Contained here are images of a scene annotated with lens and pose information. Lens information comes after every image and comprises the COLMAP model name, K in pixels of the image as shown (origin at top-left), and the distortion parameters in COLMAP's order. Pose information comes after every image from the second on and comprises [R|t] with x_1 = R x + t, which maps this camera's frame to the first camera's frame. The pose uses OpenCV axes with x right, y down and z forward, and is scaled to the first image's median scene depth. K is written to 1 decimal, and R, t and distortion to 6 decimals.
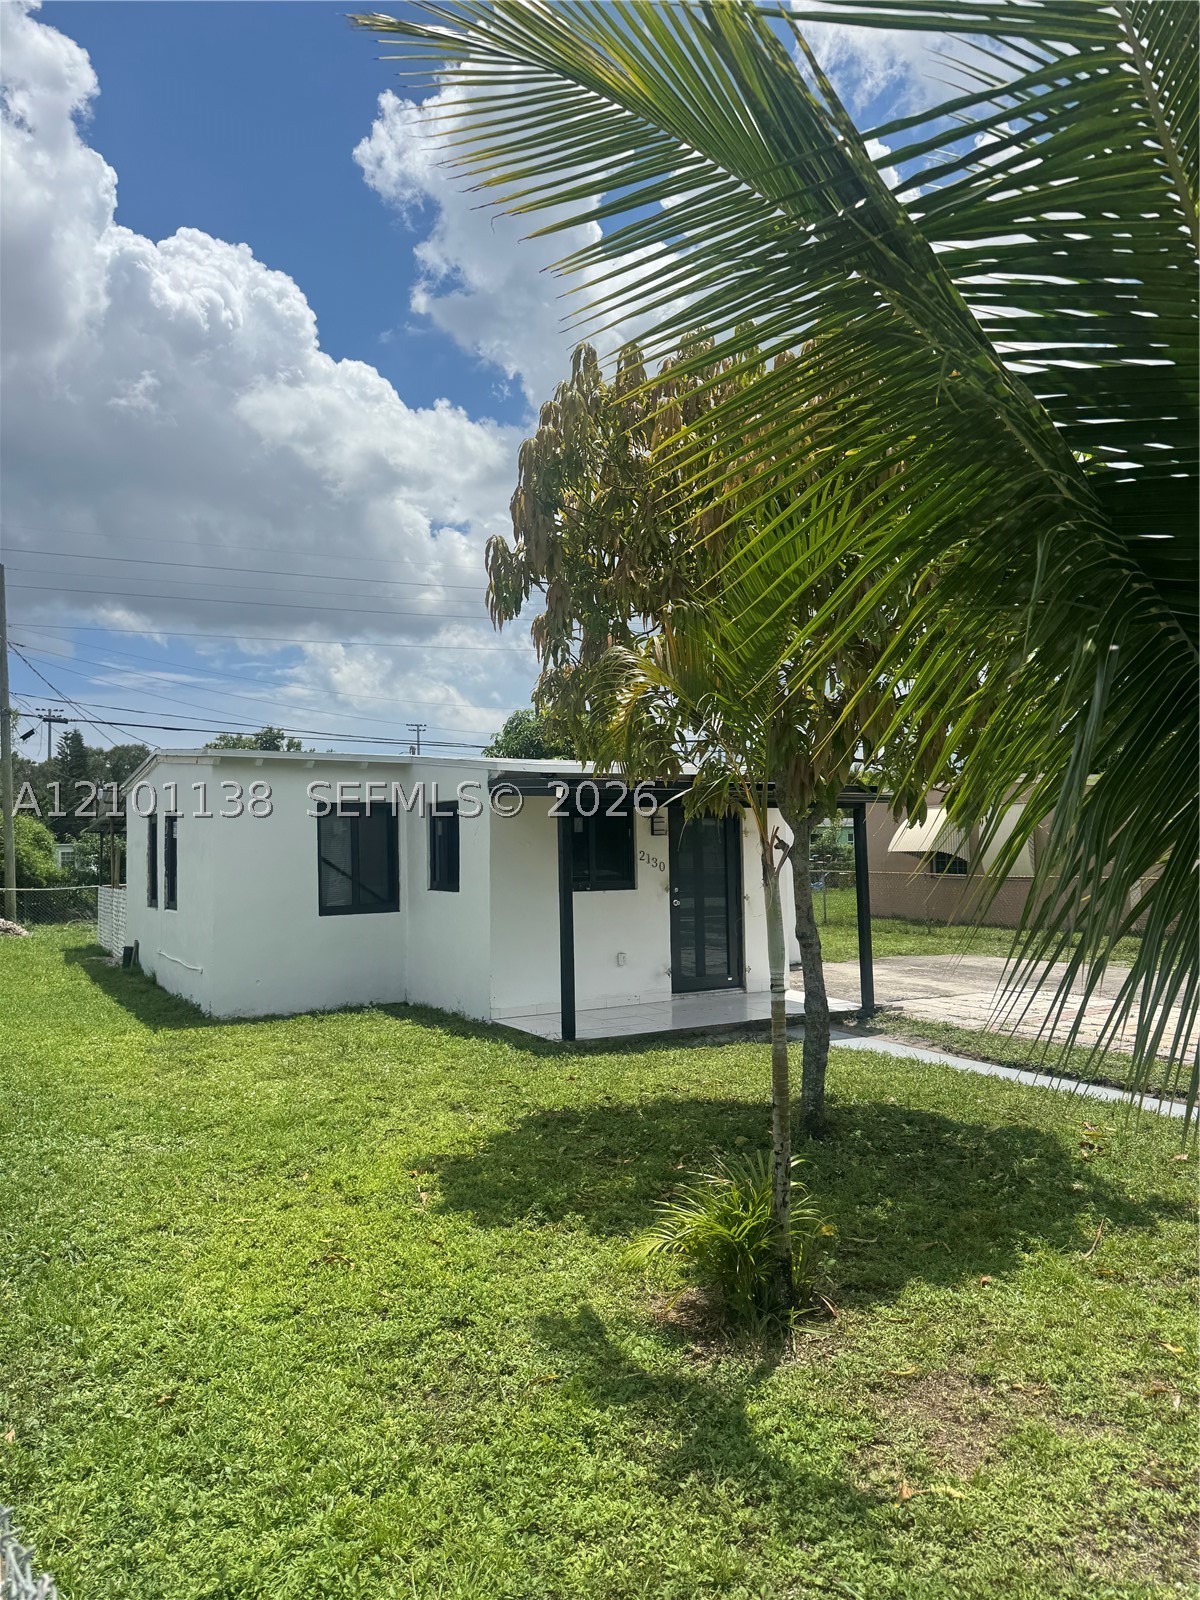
lens RADIAL K [[1125.0, 0, 552.6], [0, 1125.0, 770.6], [0, 0, 1]] dist [0.048084, -0.088959]
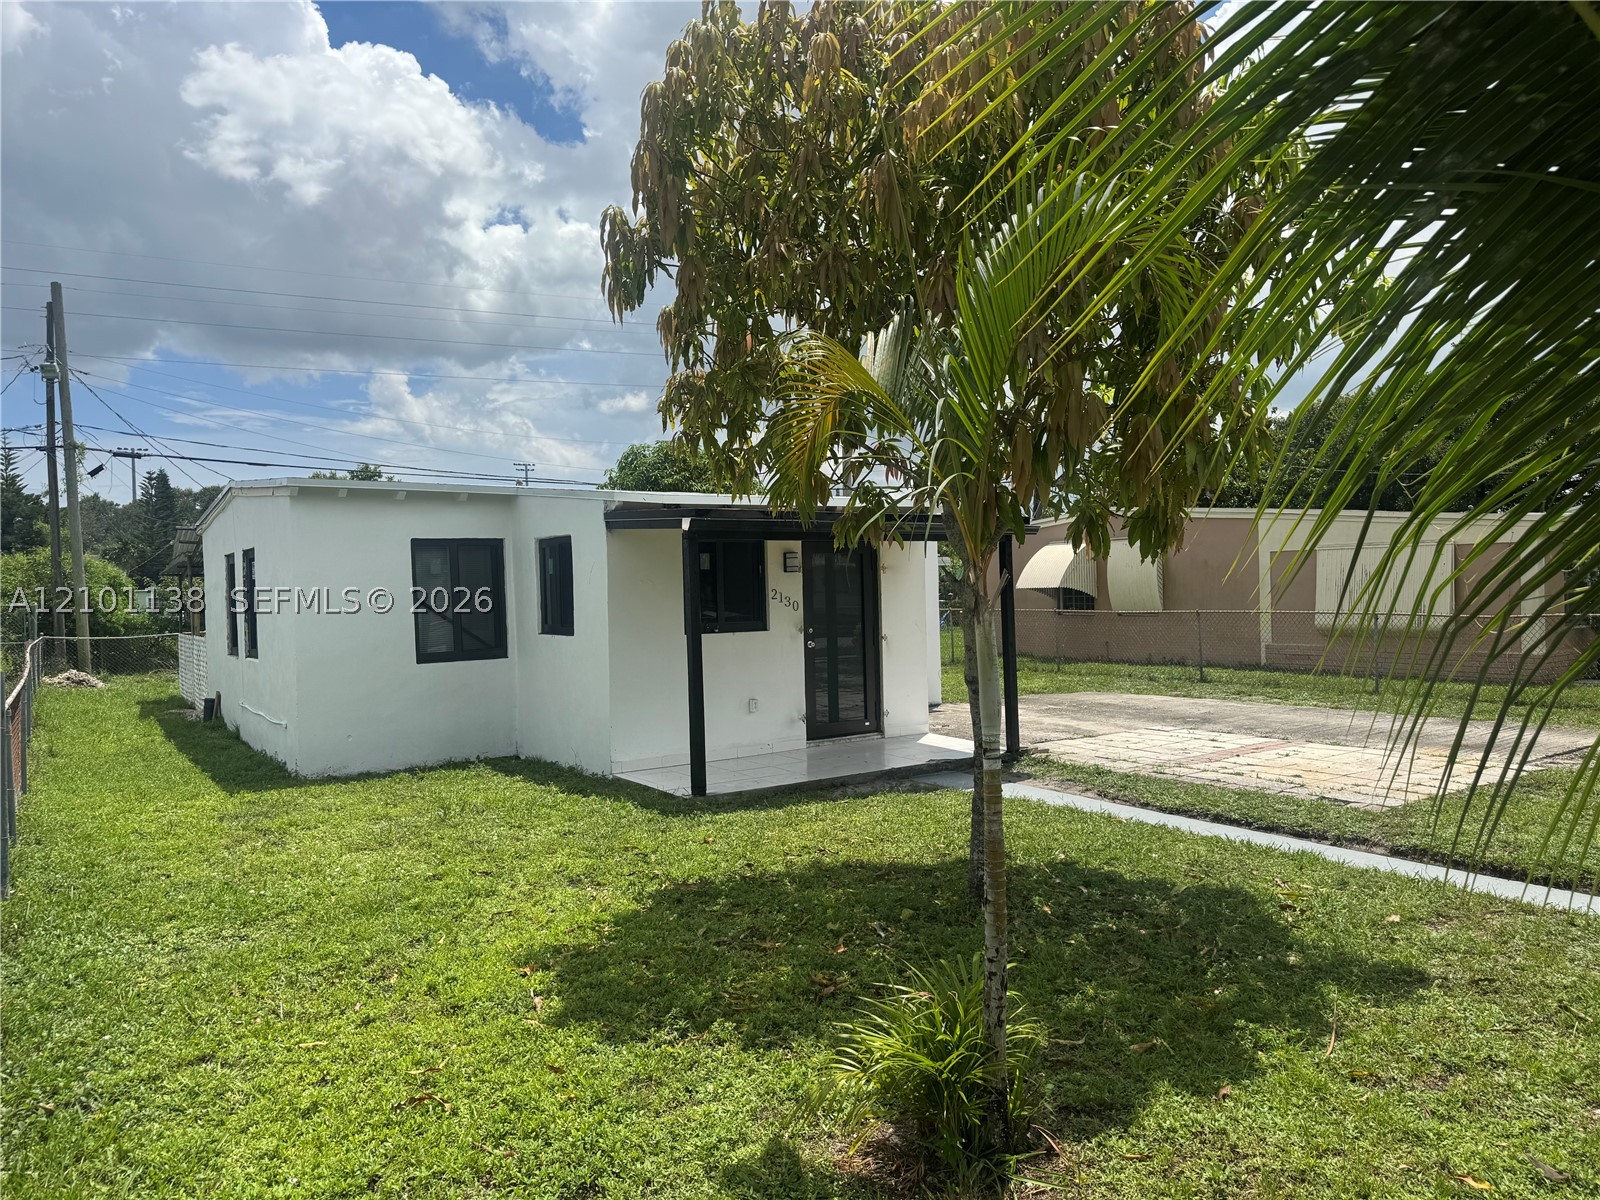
lens RADIAL K [[1114.5, 0, 781.8], [0, 1114.5, 597.2], [0, 0, 1]] dist [0.025167, -0.050069]
pose [[0.994611, -0.009554, 0.103235, -0.014012], [0.001746, 0.997147, 0.075464, 0.014674], [-0.103661, -0.074877, 0.991790, 0.148045]]
